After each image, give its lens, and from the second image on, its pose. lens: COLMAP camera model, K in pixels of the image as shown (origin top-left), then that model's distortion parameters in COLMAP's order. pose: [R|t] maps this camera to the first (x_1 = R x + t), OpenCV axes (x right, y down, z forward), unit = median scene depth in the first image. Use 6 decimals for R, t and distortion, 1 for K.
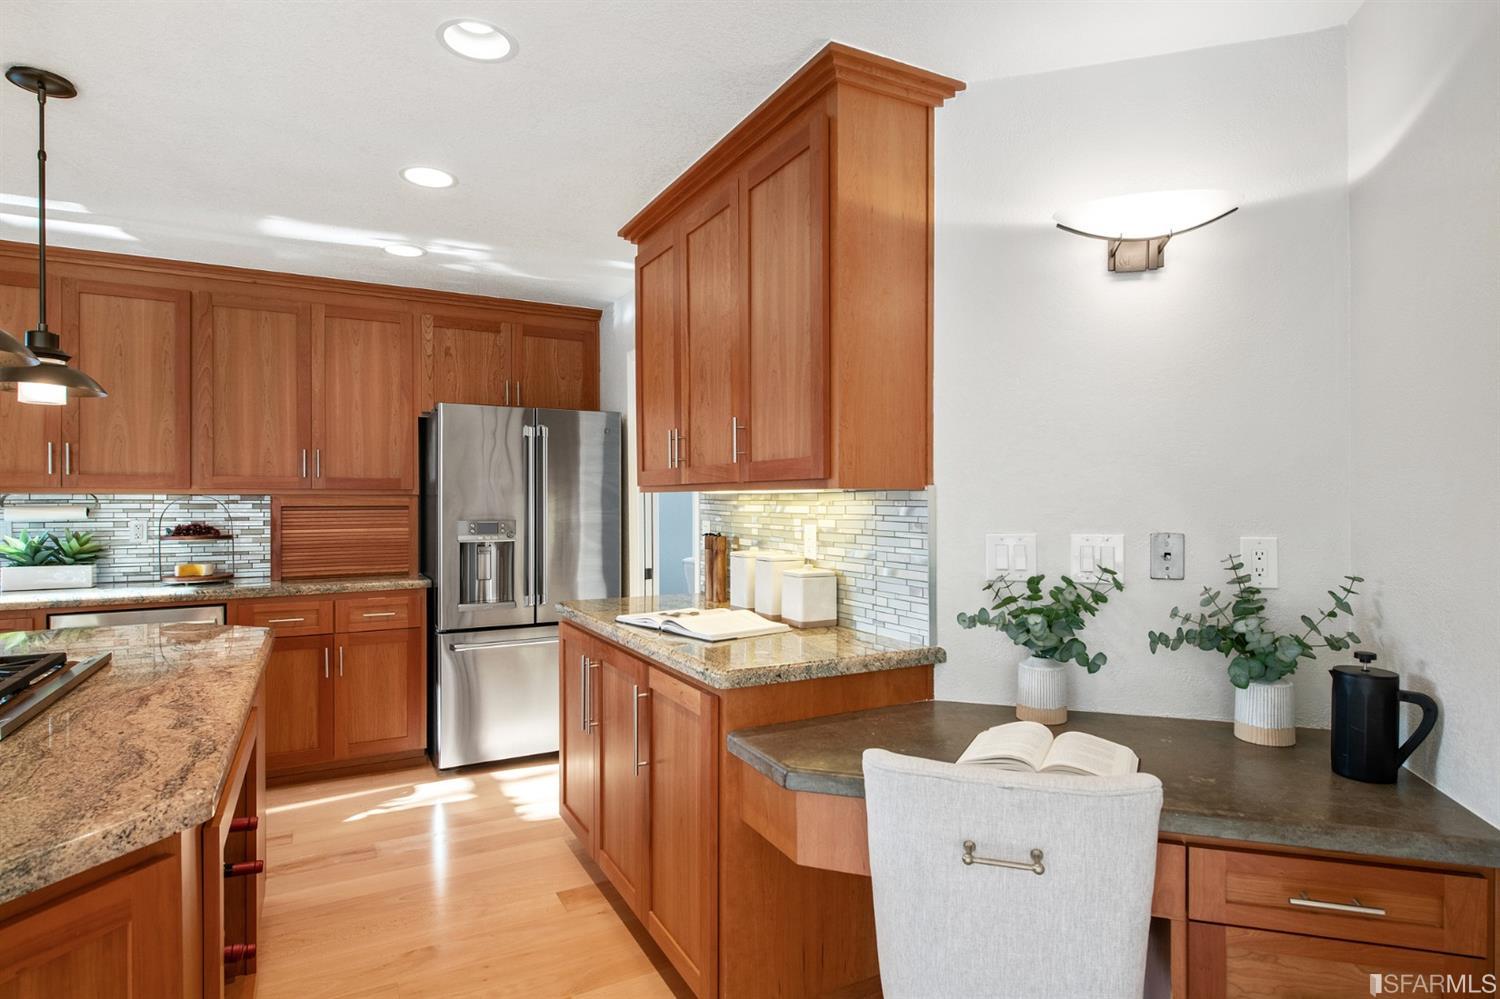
lens RADIAL K [[798.4, 0, 751.5], [0, 798.4, 504.9], [0, 0, 1]] dist [0.002336, 0.001728]
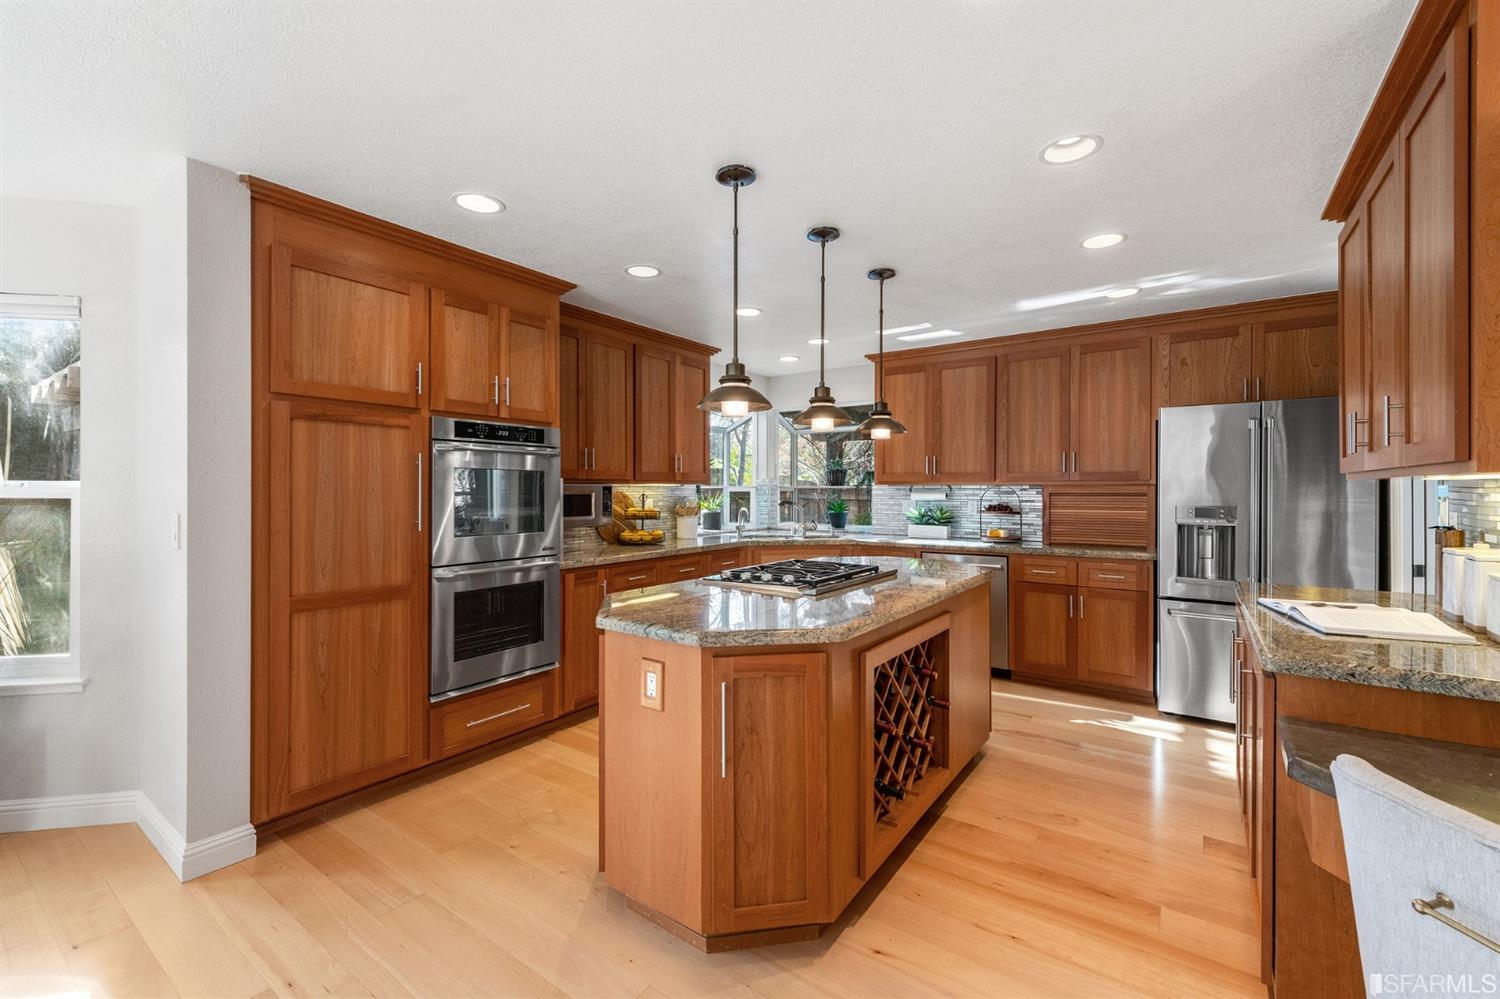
lens RADIAL K [[627.4, 0, 749.0], [0, 627.4, 493.3], [0, 0, 1]] dist [0.006855, -0.000304]
pose [[0.440804, 0.005752, -0.897585, 0.201427], [-0.005290, 0.999979, 0.003810, 0.001252], [0.897588, 0.003069, 0.440825, 0.021065]]
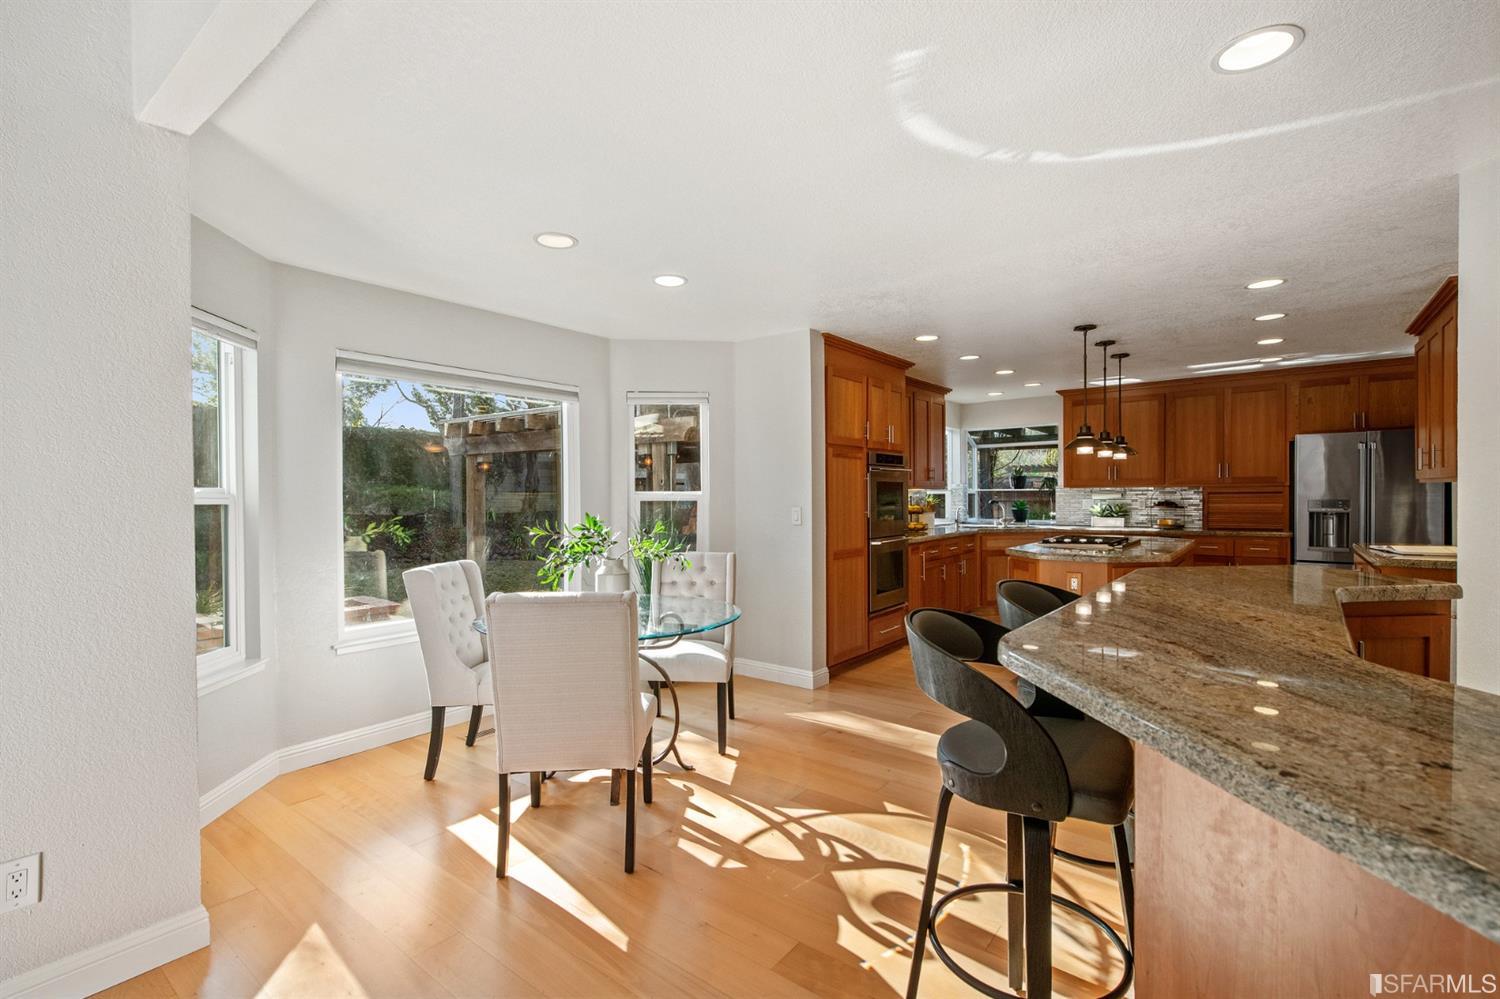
lens RADIAL K [[679.5, 0, 747.1], [0, 679.5, 504.8], [0, 0, 1]] dist [0.001087, 0.000244]
pose [[0.400436, 0.010775, -0.916261, 0.552853], [0.005930, 0.999879, 0.014350, 0.001920], [0.916306, -0.011179, 0.400324, -0.801711]]
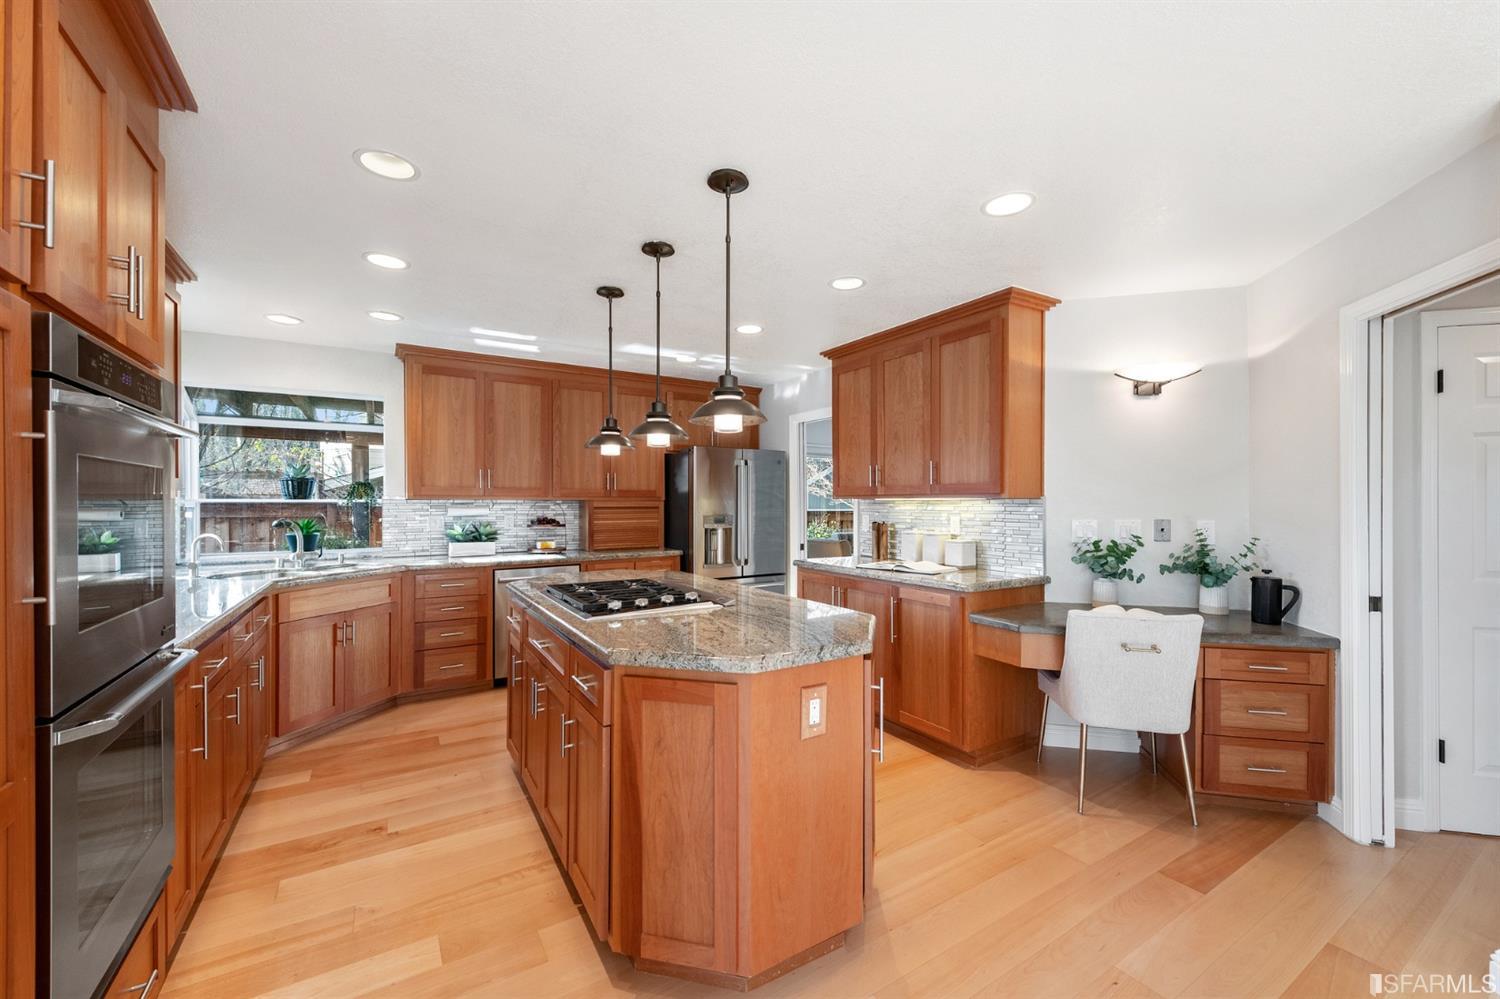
lens RADIAL K [[589.7, 0, 752.2], [0, 589.7, 505.4], [0, 0, 1]] dist [0.013592, -0.004929]
pose [[0.998224, -0.000547, 0.059577, -0.359334], [0.000589, 1.000000, -0.000697, -0.000377], [-0.059576, 0.000731, 0.998223, -0.274338]]
